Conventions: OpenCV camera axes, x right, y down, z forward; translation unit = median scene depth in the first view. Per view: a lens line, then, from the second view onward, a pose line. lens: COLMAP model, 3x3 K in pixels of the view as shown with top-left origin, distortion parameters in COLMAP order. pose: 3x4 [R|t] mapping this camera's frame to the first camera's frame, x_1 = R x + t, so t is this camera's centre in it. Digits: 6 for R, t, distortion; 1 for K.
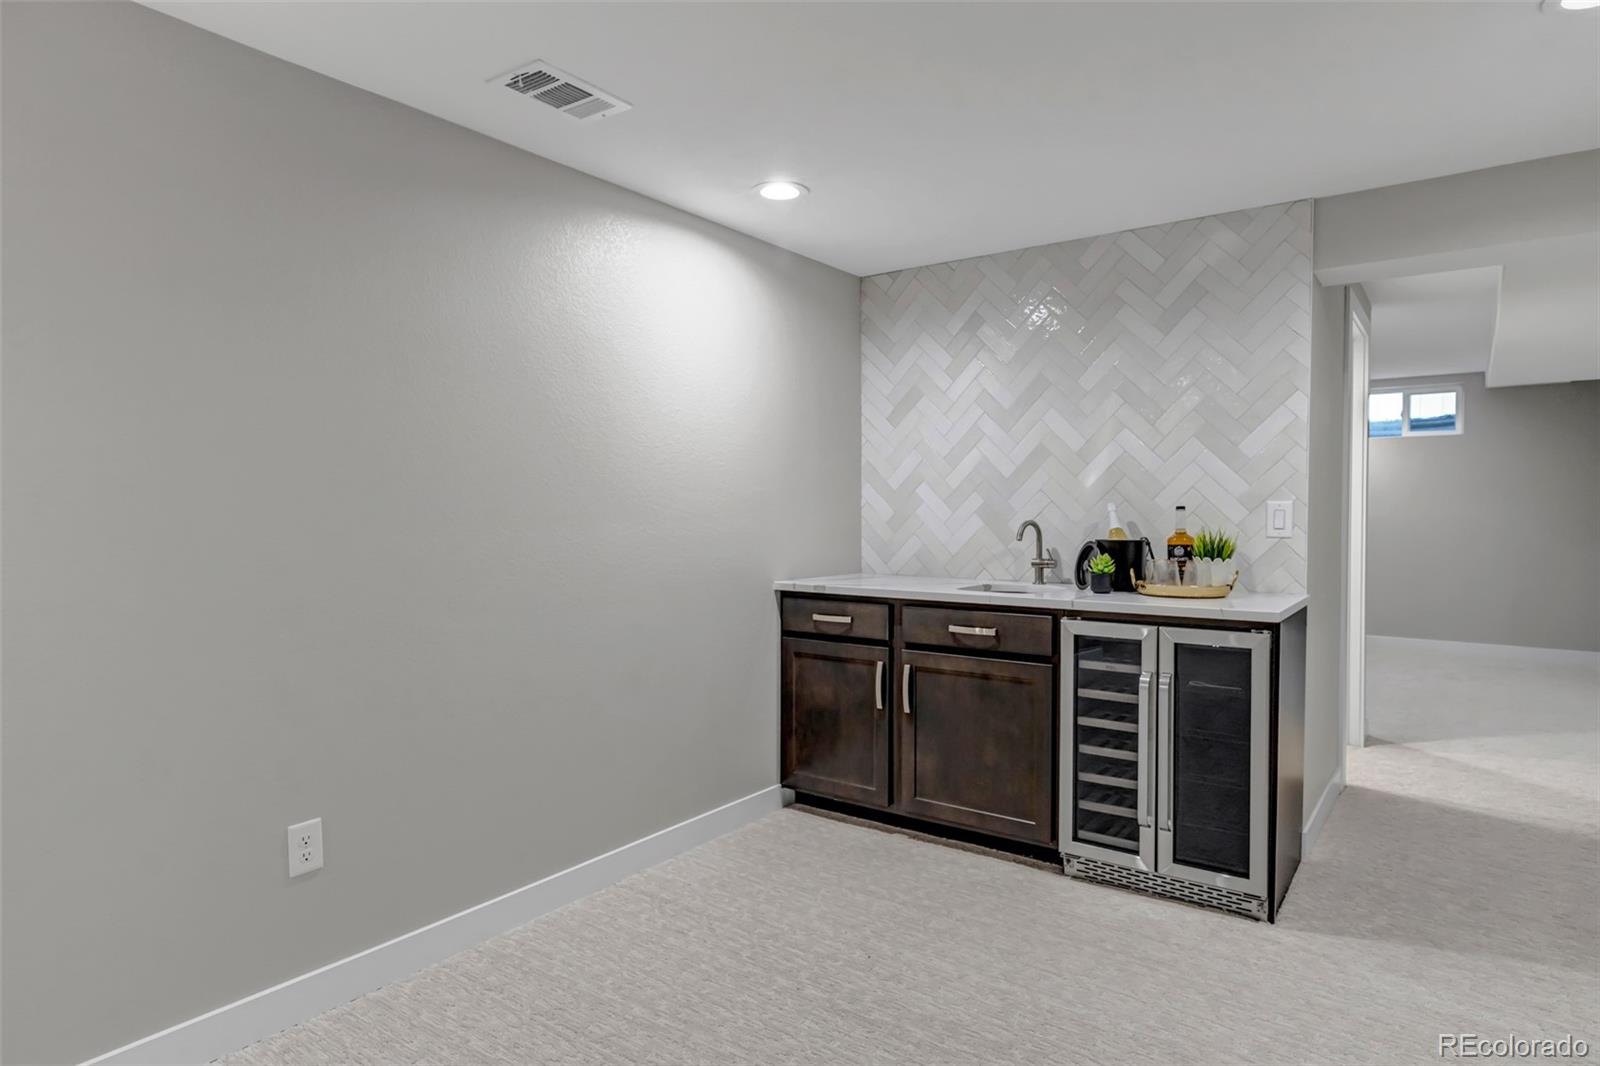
lens RADIAL K [[891.4, 0, 807.4], [0, 891.4, 537.1], [0, 0, 1]] dist [-0.008667, 0.001874]
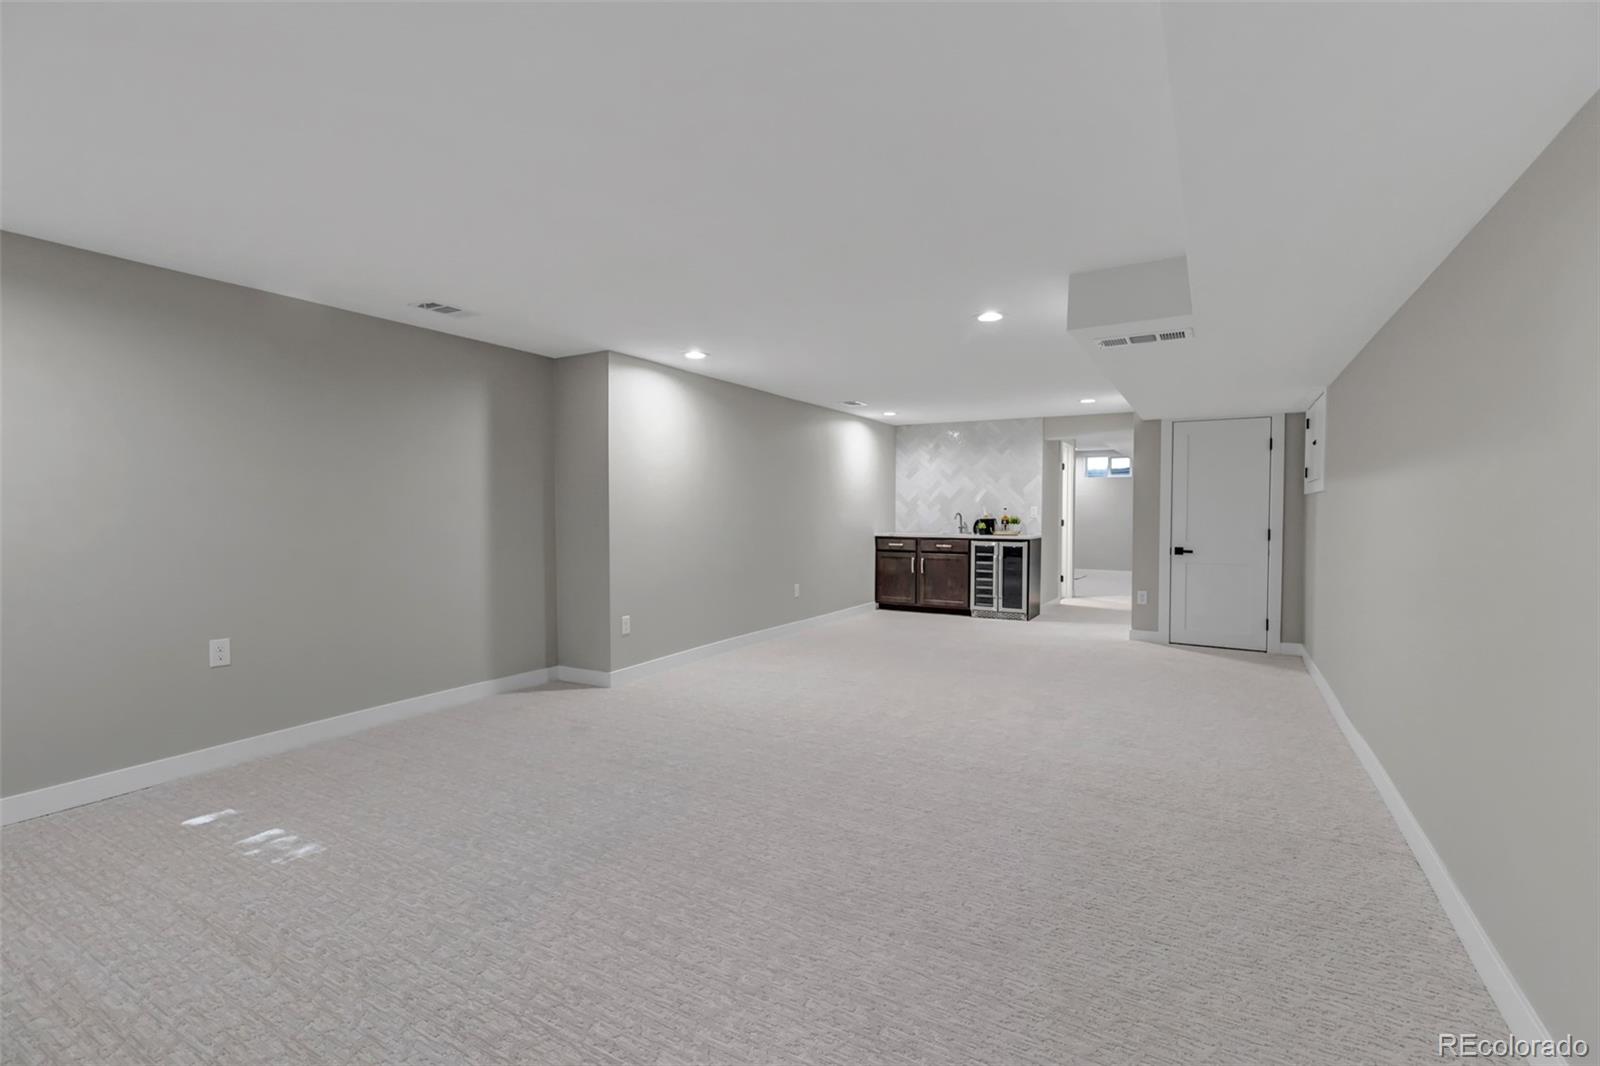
lens RADIAL K [[726.0, 0, 793.0], [0, 726.0, 525.1], [0, 0, 1]] dist [0.003061, -0.000591]
pose [[0.996033, 0.001042, 0.088977, -0.569910], [-0.000229, 0.999958, -0.009151, 0.049352], [-0.088983, 0.009094, 0.995992, -1.519096]]
